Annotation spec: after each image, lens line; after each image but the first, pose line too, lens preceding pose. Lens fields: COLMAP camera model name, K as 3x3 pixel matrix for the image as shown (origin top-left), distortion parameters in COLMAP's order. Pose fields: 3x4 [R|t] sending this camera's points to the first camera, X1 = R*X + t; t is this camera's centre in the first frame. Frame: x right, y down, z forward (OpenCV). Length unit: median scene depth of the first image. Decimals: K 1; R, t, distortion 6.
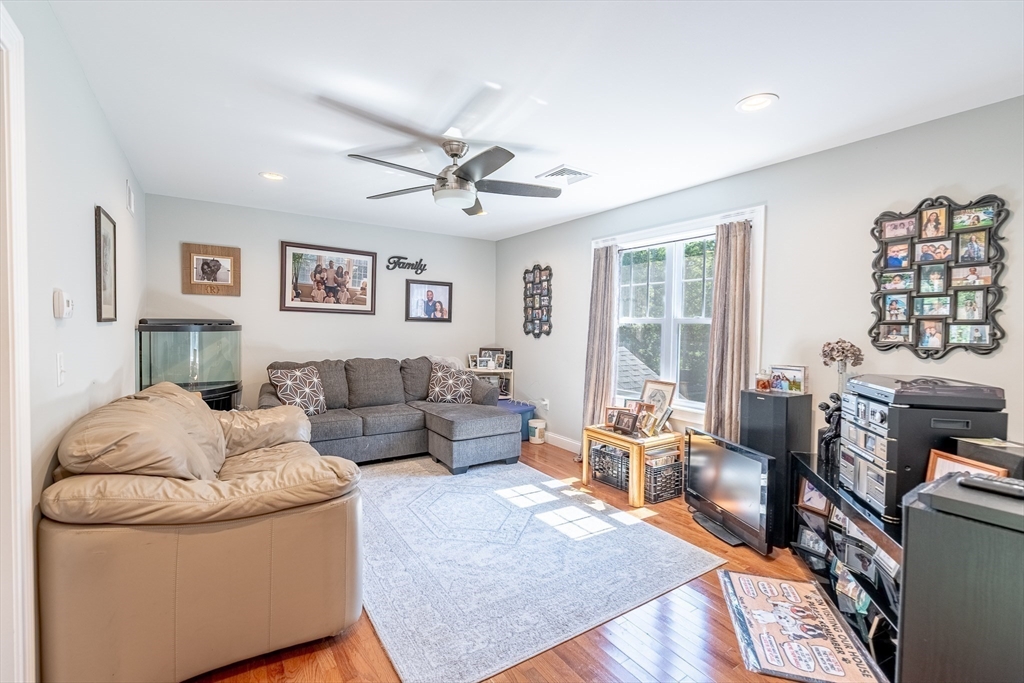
lens RADIAL K [[446.5, 0, 510.3], [0, 446.5, 343.4], [0, 0, 1]] dist [0.000162, 0.000002]
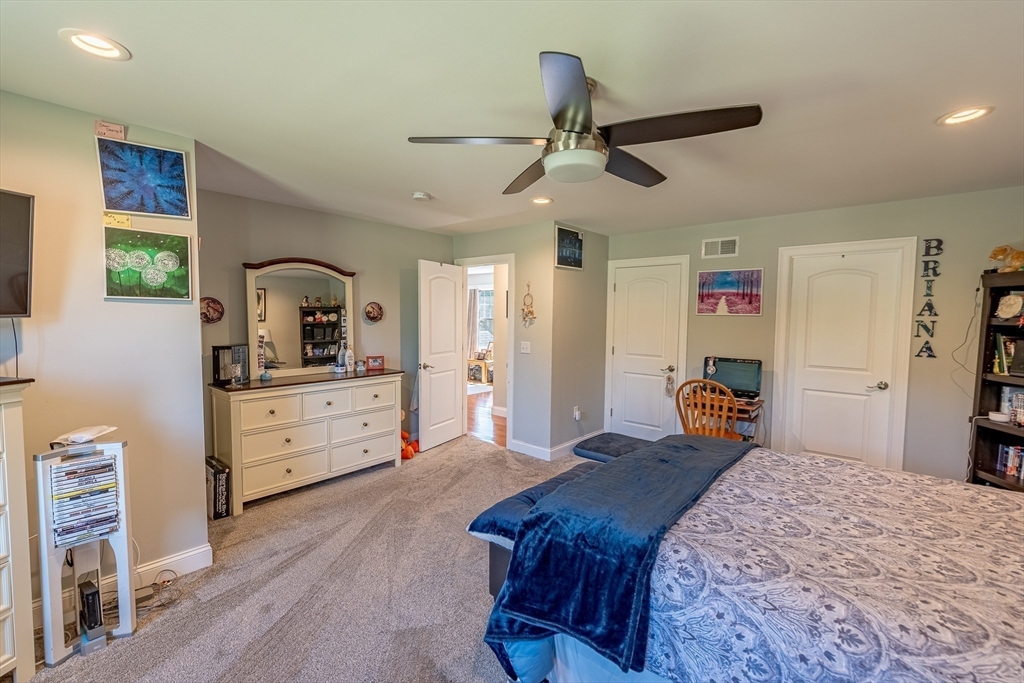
lens RADIAL K [[446.5, 0, 511.9], [0, 446.5, 340.4], [0, 0, 1]] dist [0.000162, 0.000002]
pose [[0.966542, -0.020638, 0.255676, -0.250760], [0.010198, 0.999062, 0.042092, -0.034570], [-0.256305, -0.038077, 0.965846, -1.638302]]
